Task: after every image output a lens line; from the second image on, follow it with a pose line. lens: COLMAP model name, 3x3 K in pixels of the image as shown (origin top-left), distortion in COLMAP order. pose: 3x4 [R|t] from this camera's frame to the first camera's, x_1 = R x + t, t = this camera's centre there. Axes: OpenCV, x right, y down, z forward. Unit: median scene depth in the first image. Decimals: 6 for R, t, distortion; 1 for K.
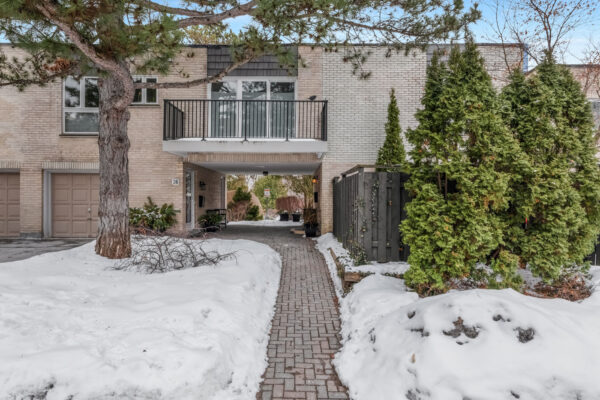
lens RADIAL K [[342.8, 0, 299.6], [0, 342.8, 198.0], [0, 0, 1]] dist [0.001133, 0.001294]
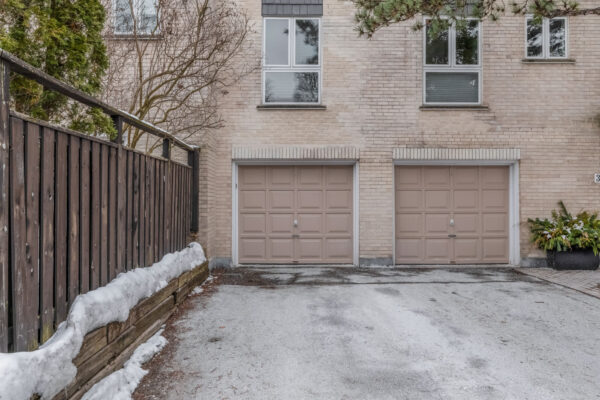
lens RADIAL K [[499.1, 0, 299.1], [0, 499.1, 194.2], [0, 0, 1]] dist [0.000974, 0.006050]
pose [[0.999986, -0.004265, -0.002993, -0.925655], [0.004227, 0.999915, -0.012329, -0.007621], [0.003045, 0.012316, 0.999920, 0.055887]]
